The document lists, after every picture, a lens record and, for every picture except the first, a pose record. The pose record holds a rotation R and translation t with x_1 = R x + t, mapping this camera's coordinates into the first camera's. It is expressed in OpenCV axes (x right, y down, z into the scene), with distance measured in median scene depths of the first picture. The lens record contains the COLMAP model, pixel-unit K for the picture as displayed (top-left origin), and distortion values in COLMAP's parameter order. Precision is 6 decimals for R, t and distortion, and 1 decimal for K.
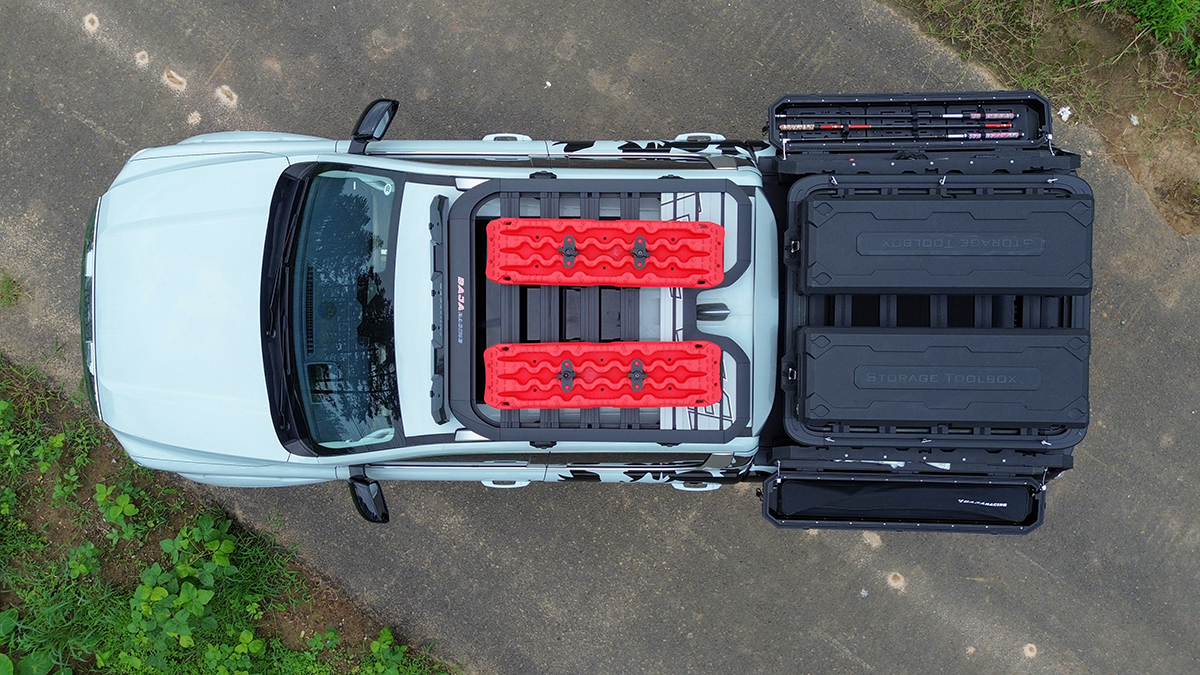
lens RADIAL K [[854.2, 0, 600.0], [0, 854.2, 337.5], [0, 0, 1]] dist [0.054654, -0.060962]
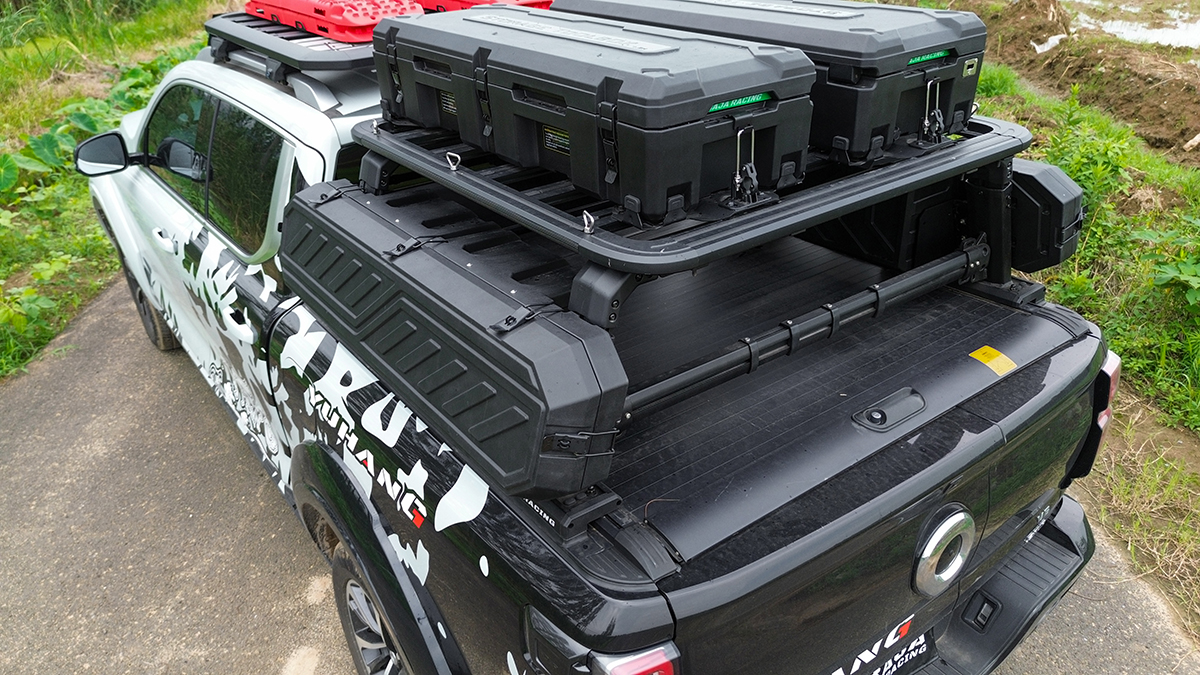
lens RADIAL K [[854.2, 0, 600.0], [0, 854.2, 337.5], [0, 0, 1]] dist [0.054654, -0.060962]
pose [[0.601348, 0.385978, -0.699572, 0.551589], [-0.798950, 0.281986, -0.531191, 0.236761], [-0.007758, 0.878353, 0.477949, 0.573473]]
